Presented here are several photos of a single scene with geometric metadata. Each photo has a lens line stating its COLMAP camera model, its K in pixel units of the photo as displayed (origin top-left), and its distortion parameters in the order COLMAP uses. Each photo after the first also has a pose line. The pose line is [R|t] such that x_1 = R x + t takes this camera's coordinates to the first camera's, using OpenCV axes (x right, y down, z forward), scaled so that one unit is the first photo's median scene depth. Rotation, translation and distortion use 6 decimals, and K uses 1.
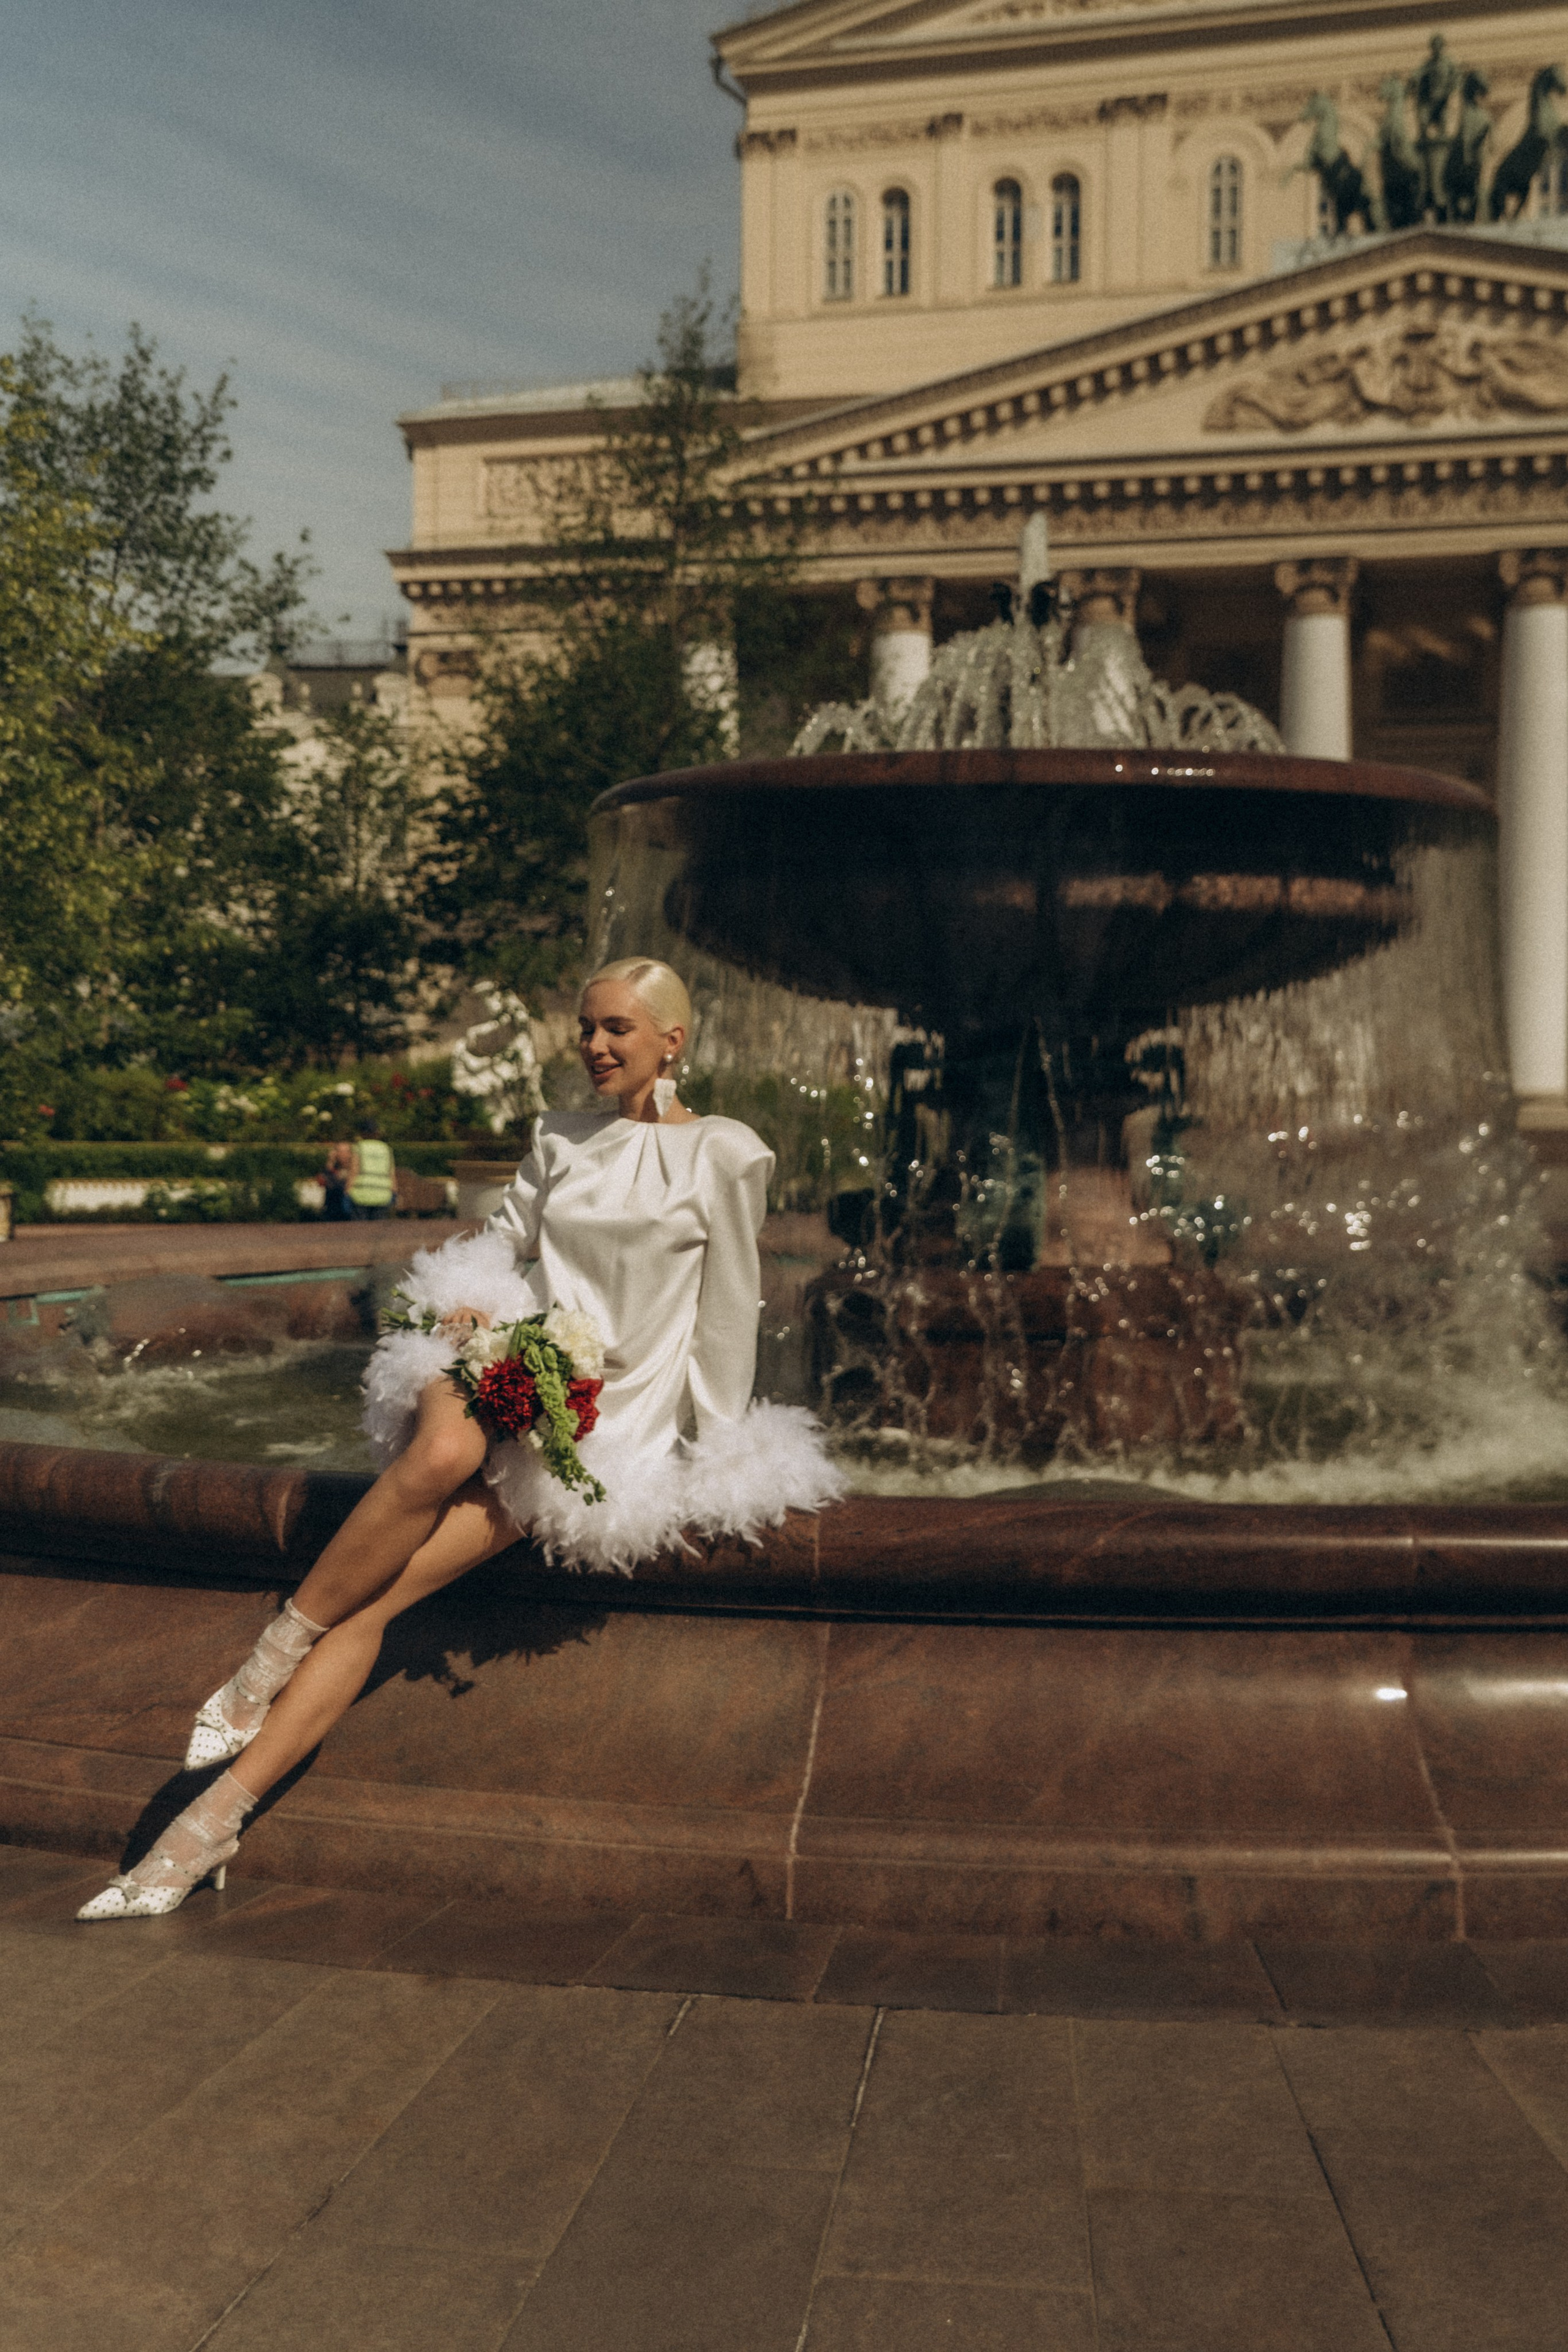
lens RADIAL K [[2584.4, 0, 782.5], [0, 2584.4, 1174.7], [0, 0, 1]] dist [0.033220, 0.000000]
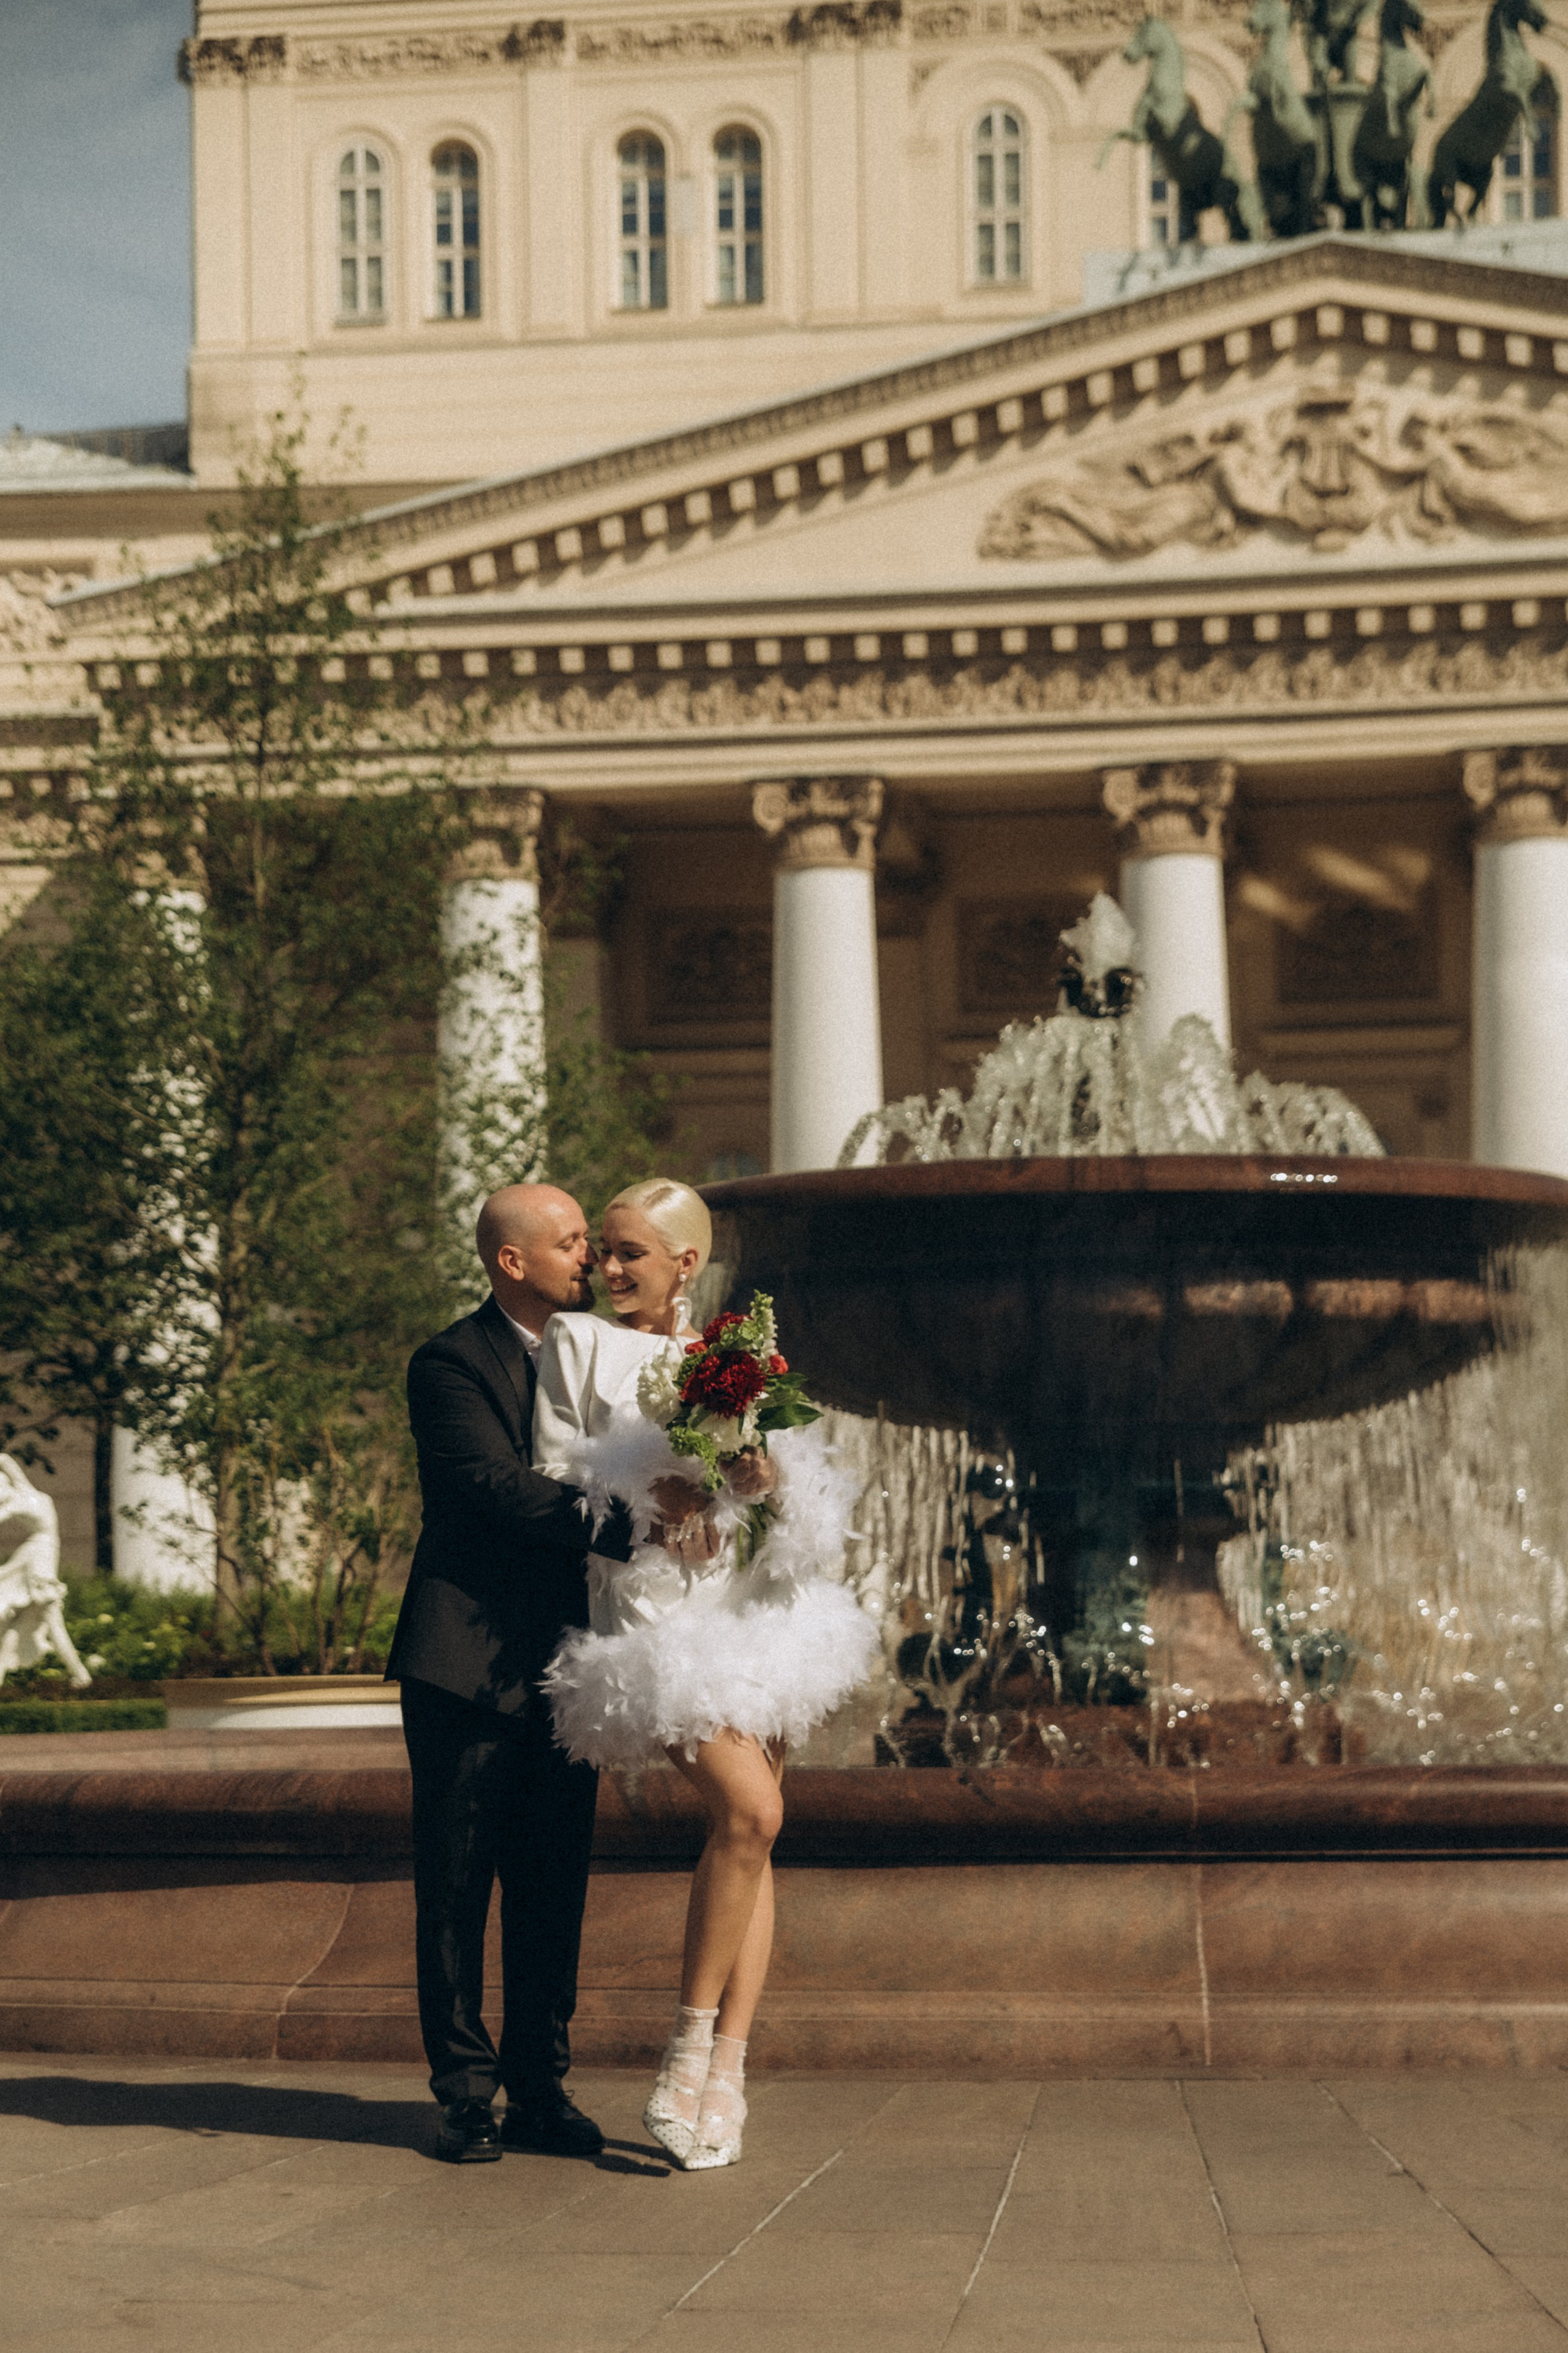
lens RADIAL K [[4719.9, 0, 731.2], [0, 4719.9, 1282.0], [0, 0, 1]] dist [0.292698, 0.000000]
pose [[0.993051, -0.008202, 0.117399, -0.067794], [0.021619, 0.993306, -0.113468, 0.020787], [-0.115683, 0.115218, 0.986581, -0.184915]]
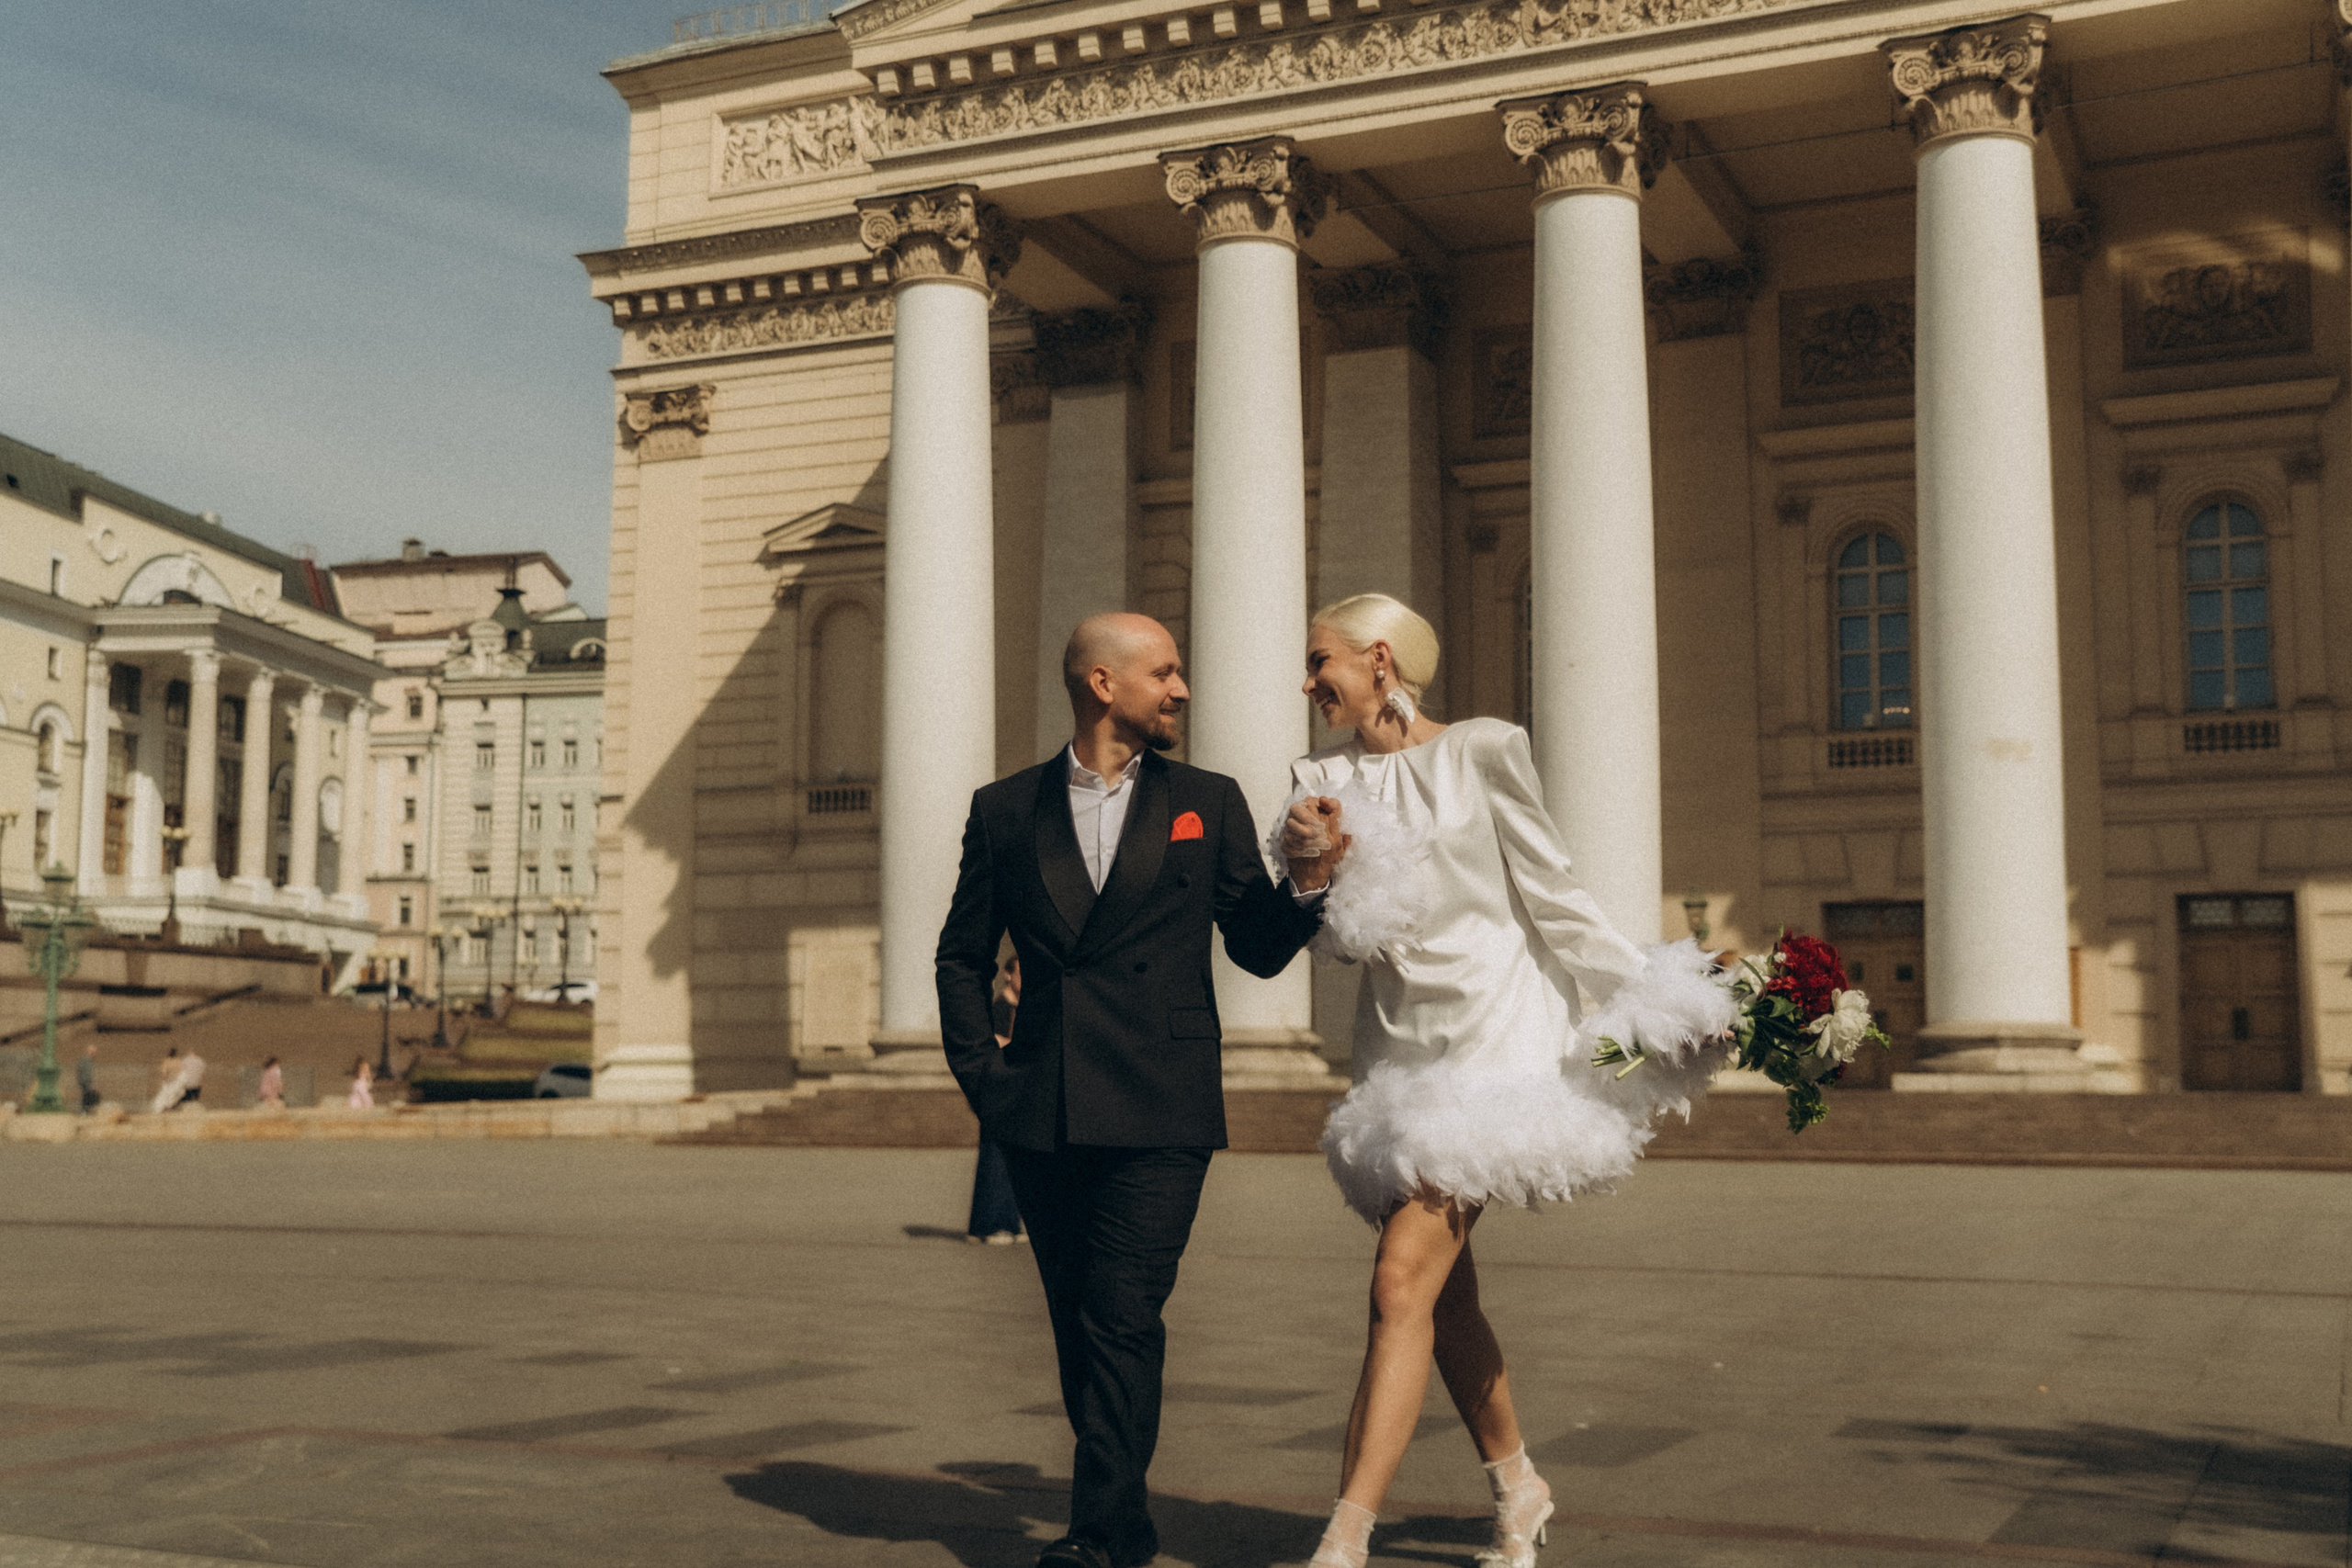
lens RADIAL K [[2584.2, 0, 1170.7], [0, 2584.2, 832.0], [0, 0, 1]] dist [0.033220, 0.000000]
pose [[0.987653, -0.014472, -0.155985, 0.290123], [-0.008106, 0.989668, -0.143146, 0.010777], [0.156445, 0.142643, 0.977332, 1.097450]]
